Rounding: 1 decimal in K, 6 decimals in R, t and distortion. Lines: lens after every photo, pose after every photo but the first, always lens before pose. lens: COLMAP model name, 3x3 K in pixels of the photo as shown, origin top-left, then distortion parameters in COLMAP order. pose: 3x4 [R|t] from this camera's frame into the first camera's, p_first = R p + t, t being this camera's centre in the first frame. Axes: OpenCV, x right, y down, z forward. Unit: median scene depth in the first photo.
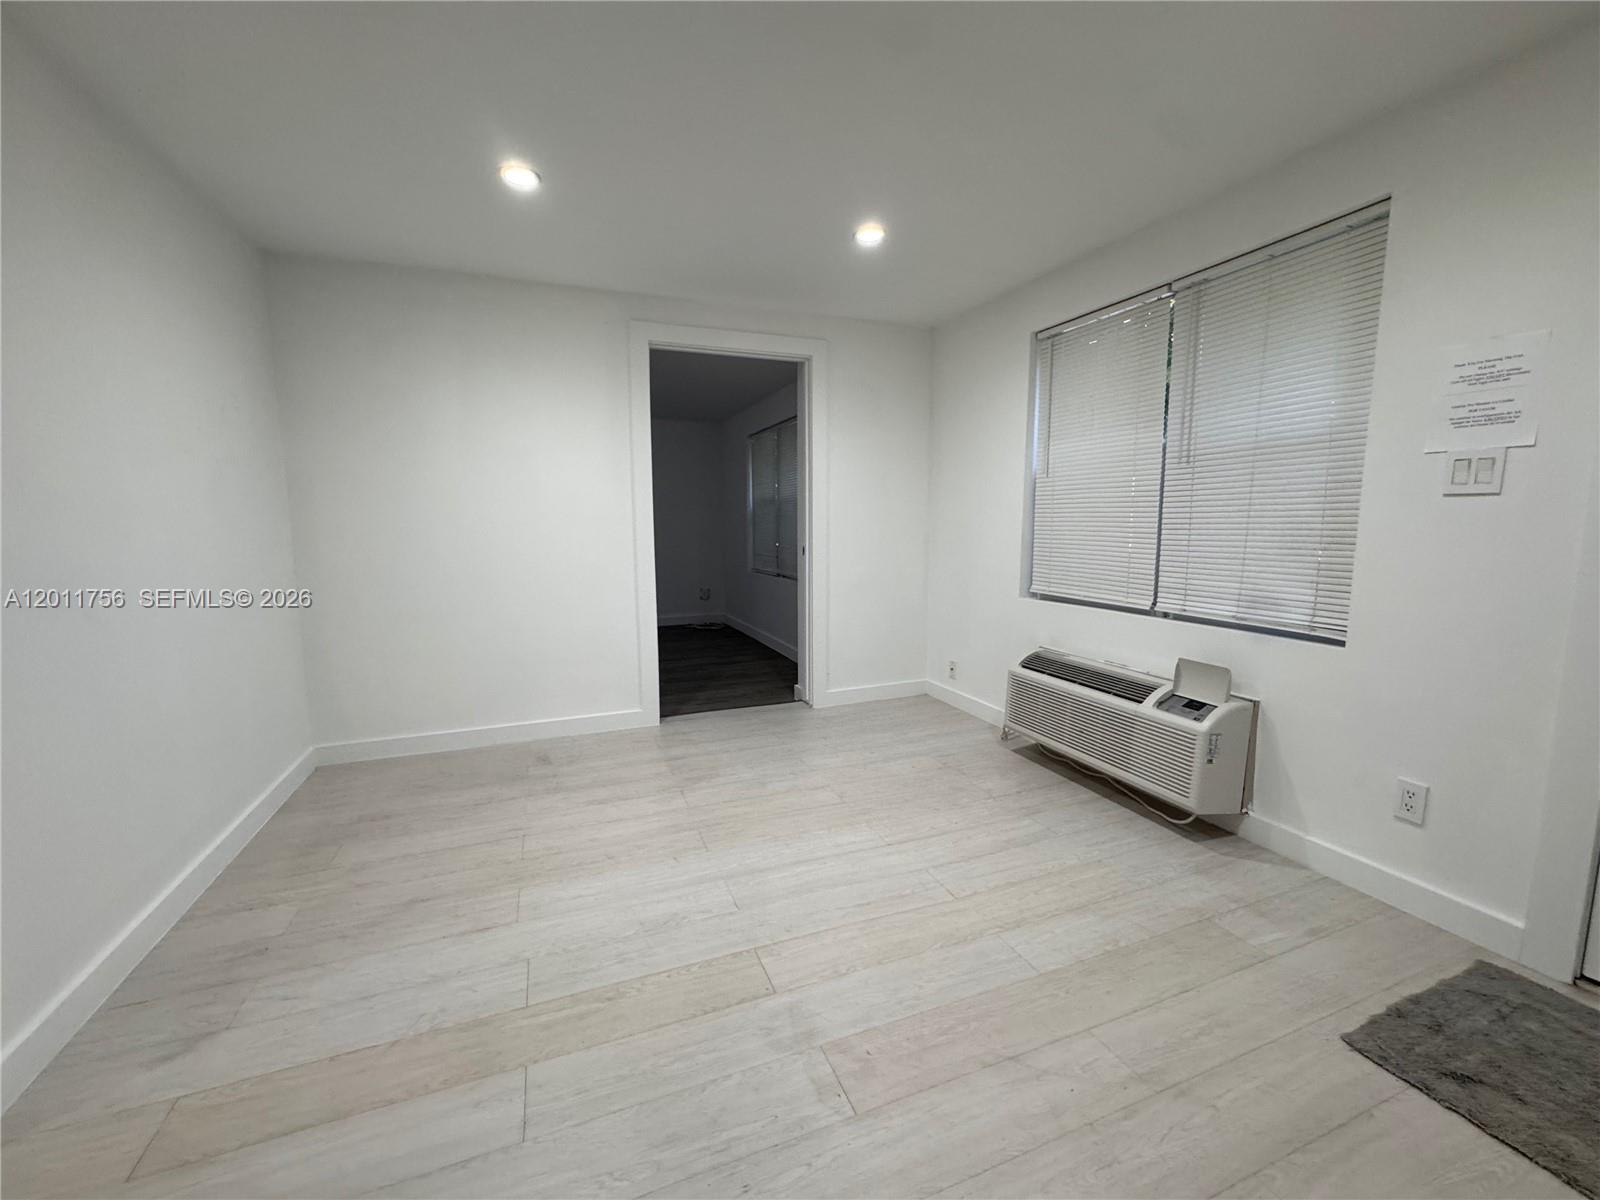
lens RADIAL K [[639.9, 0, 798.0], [0, 639.9, 599.1], [0, 0, 1]] dist [-0.004367, 0.000367]
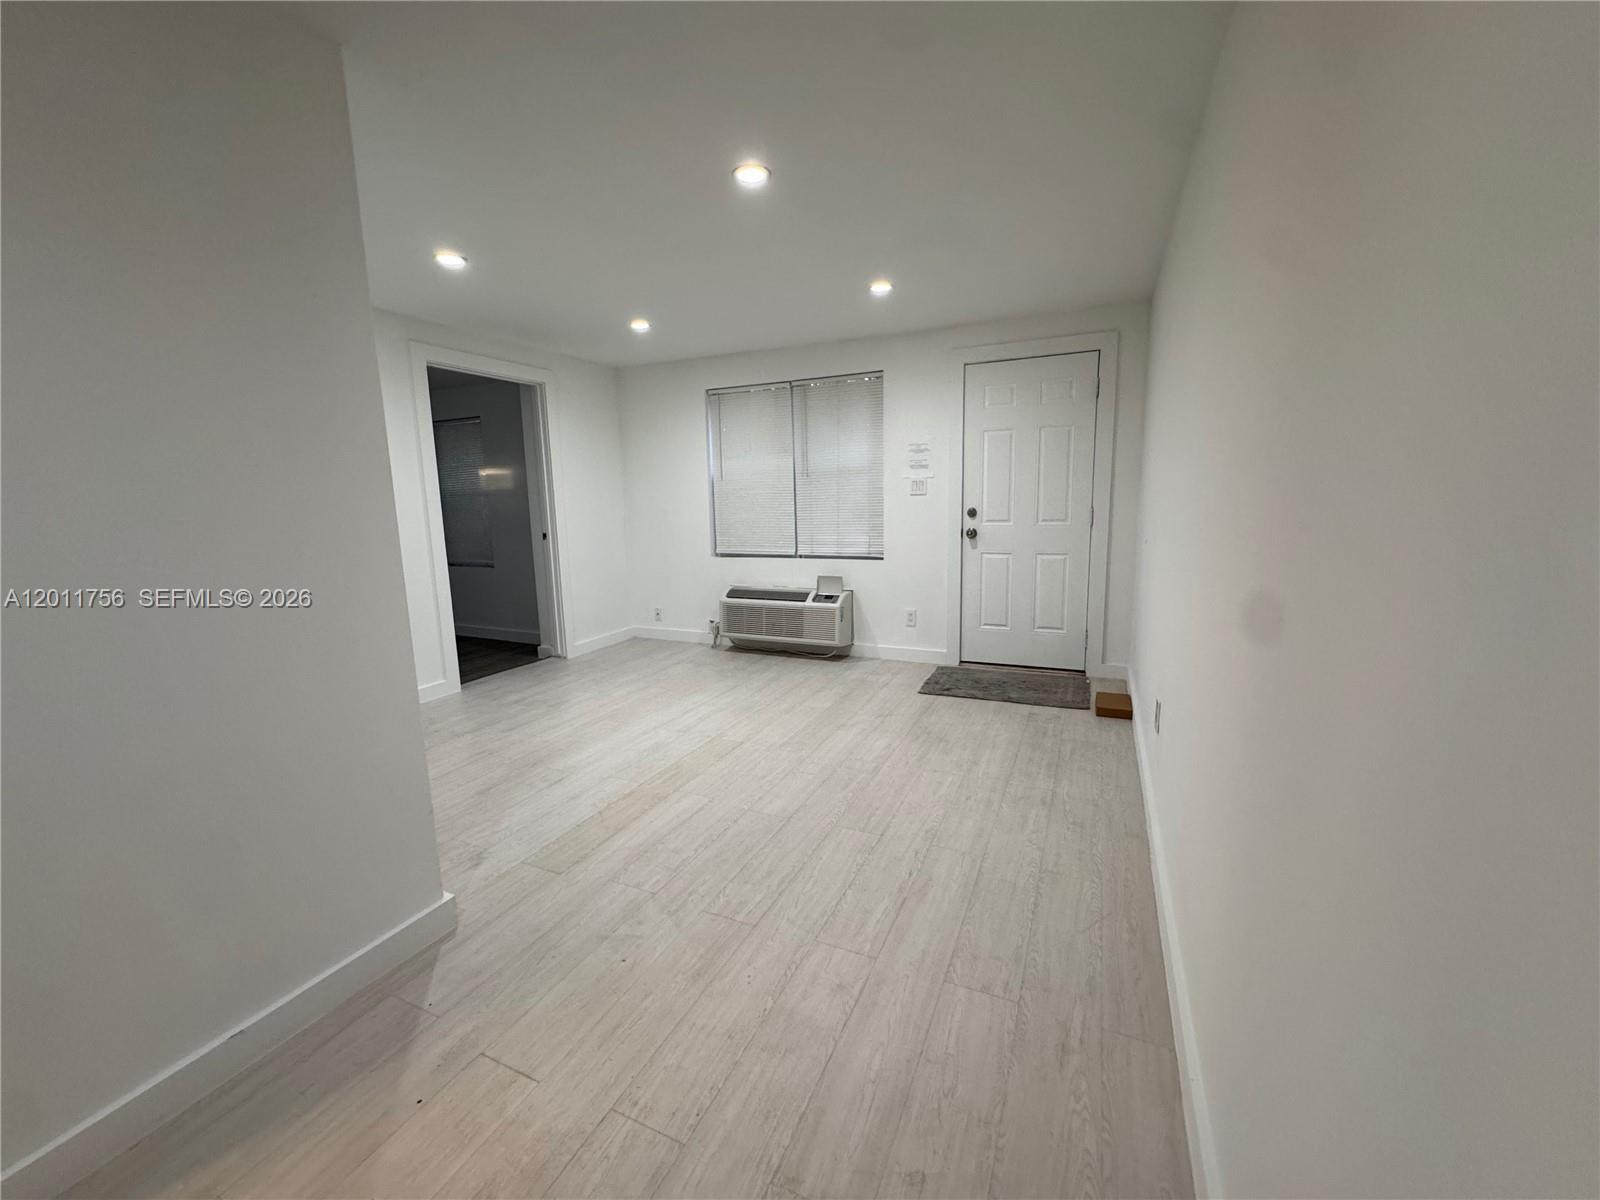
lens RADIAL K [[639.9, 0, 798.0], [0, 639.9, 599.1], [0, 0, 1]] dist [-0.004367, 0.000367]
pose [[0.722366, -0.118859, 0.681219, -0.871019], [0.103858, 0.992591, 0.063055, 0.034289], [-0.683667, 0.025201, 0.729359, -0.435371]]
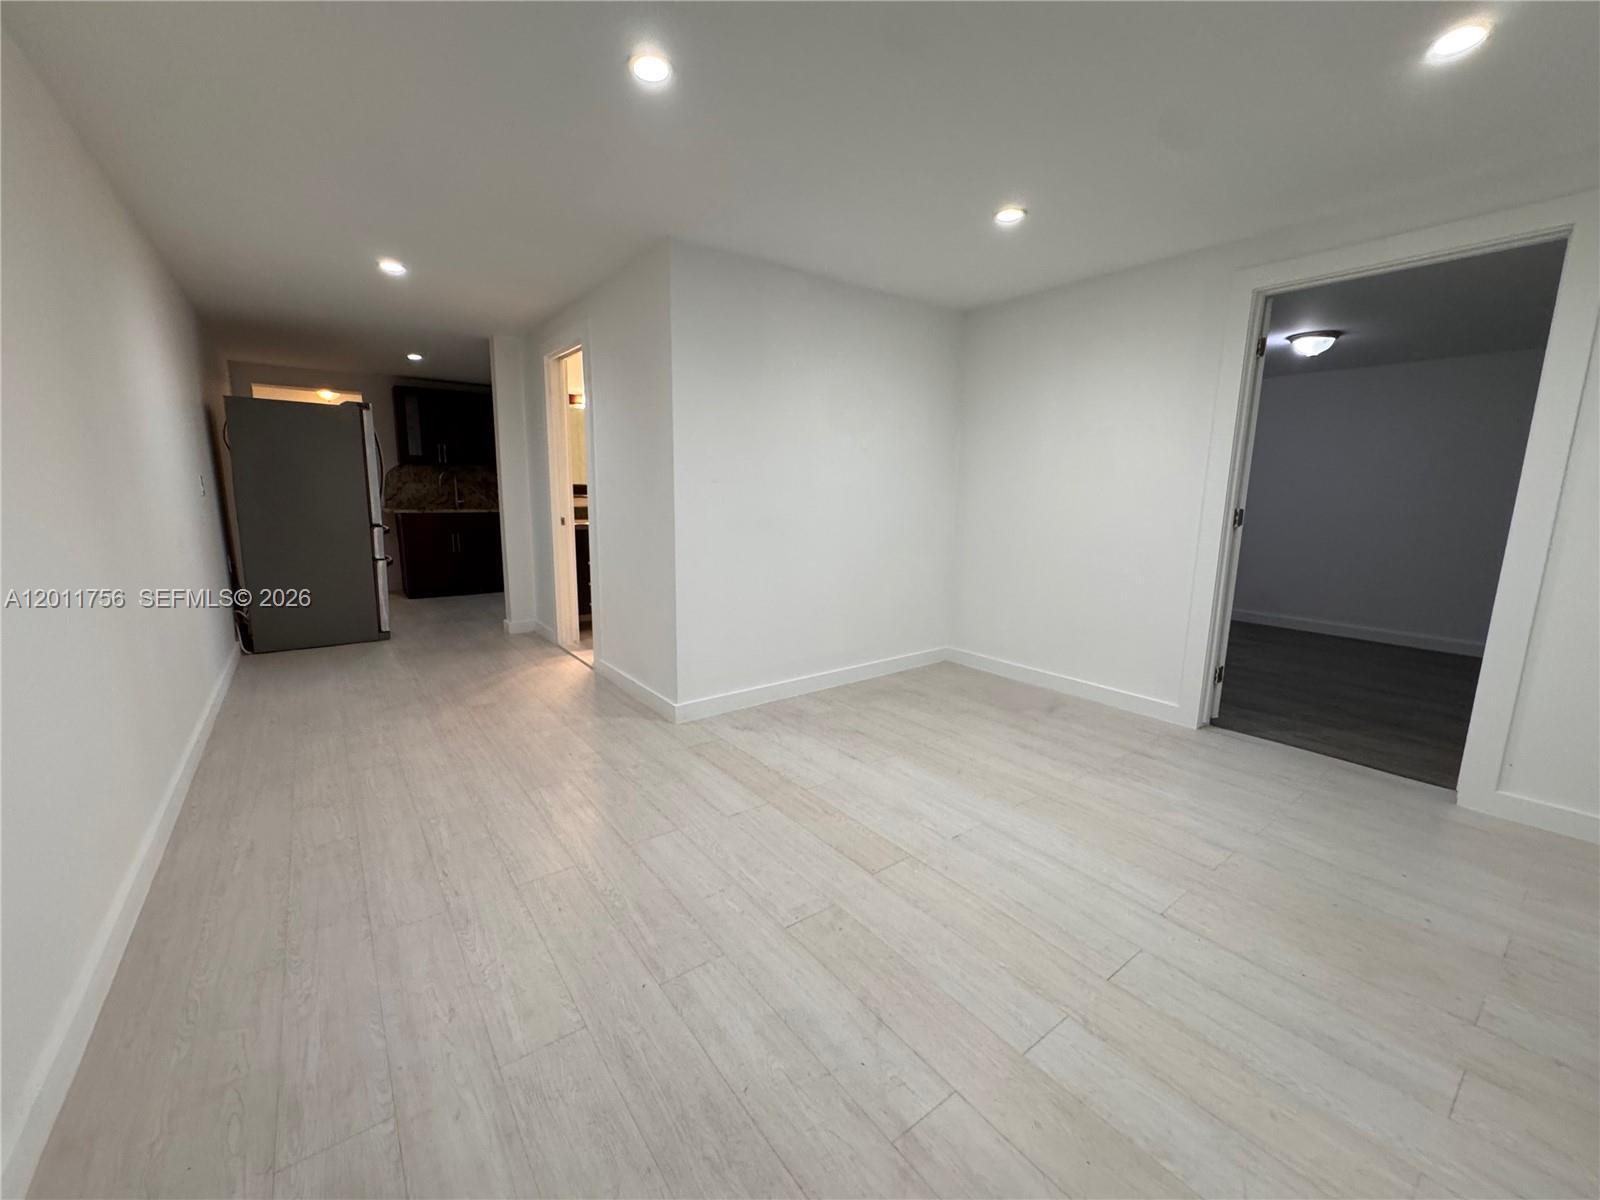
lens RADIAL K [[638.5, 0, 800.0], [0, 638.5, 600.0], [0, 0, 1]] dist [0.000775, 0.000399]
pose [[0.271022, 0.172863, -0.946924, 0.720186], [-0.133114, 0.981021, 0.140989, -0.054003], [0.953325, 0.087838, 0.288889, 0.312880]]
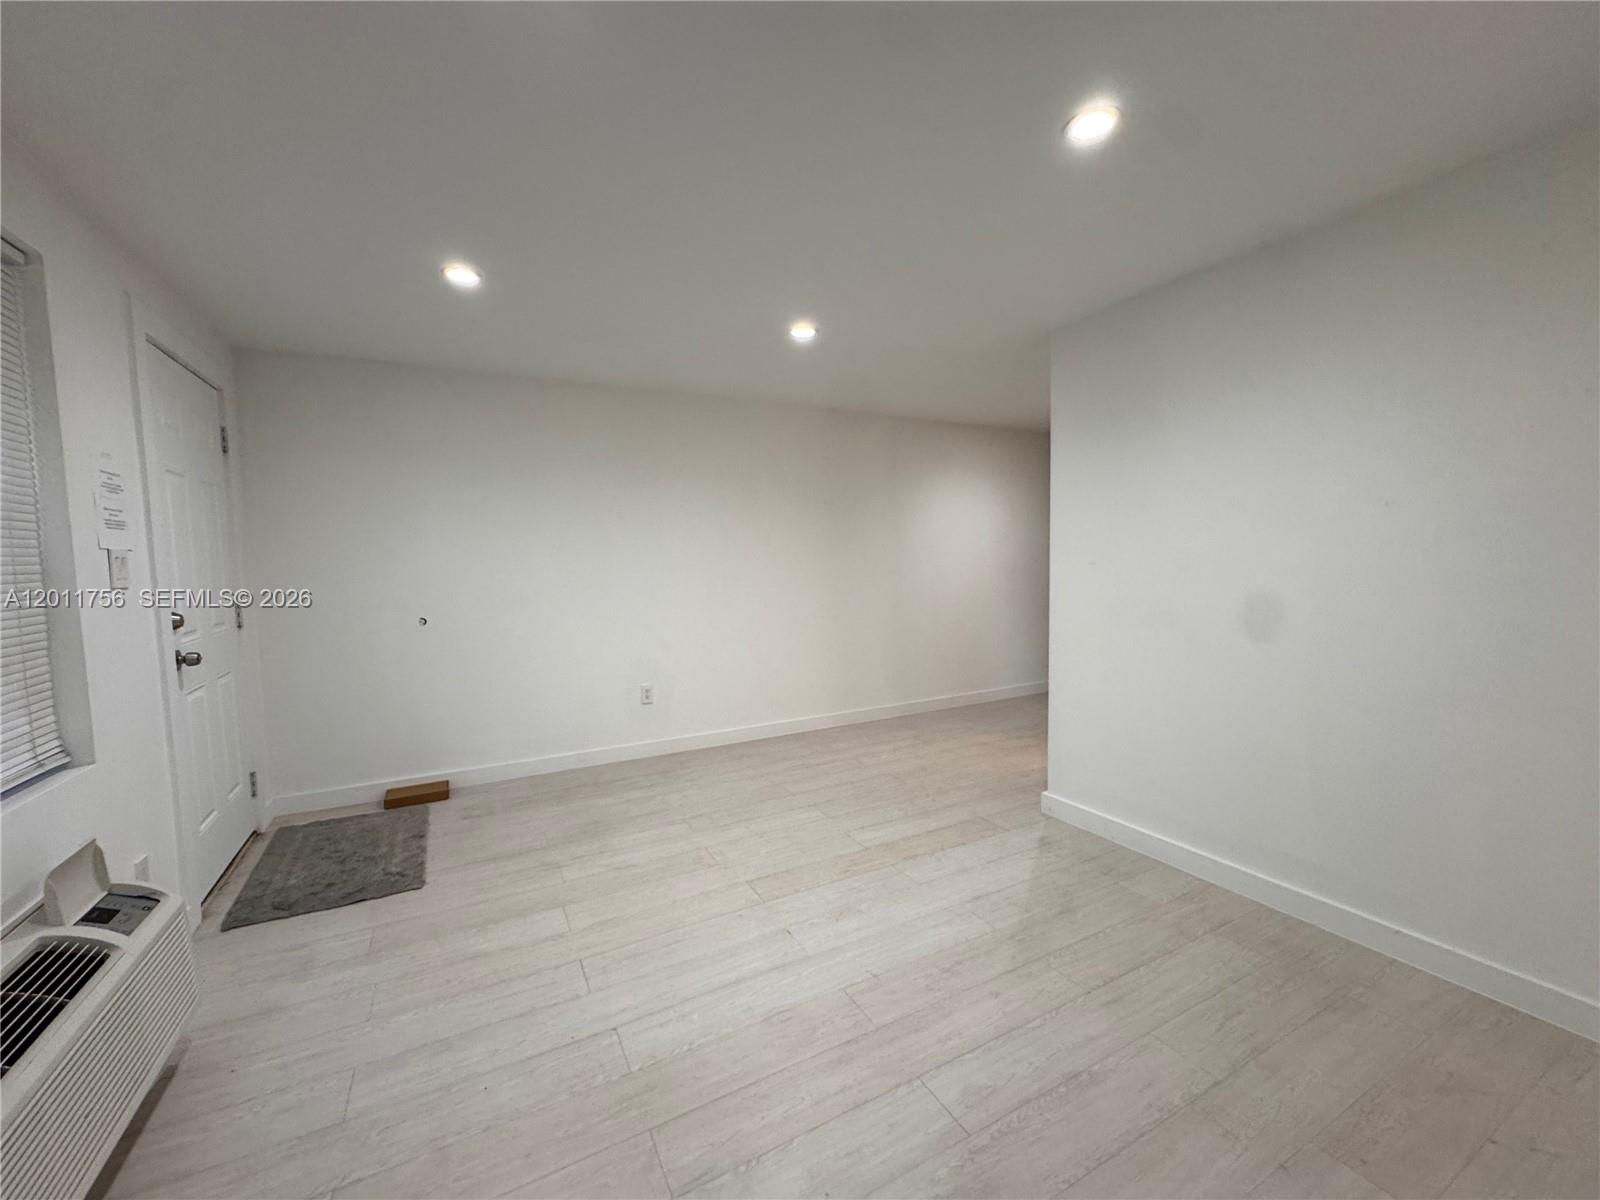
lens RADIAL K [[639.9, 0, 798.0], [0, 639.9, 599.1], [0, 0, 1]] dist [-0.004367, 0.000367]
pose [[-0.992953, 0.031899, -0.114135, -0.001987], [0.009640, 0.981642, 0.190488, -0.265104], [0.118117, 0.188046, -0.975032, 1.702030]]
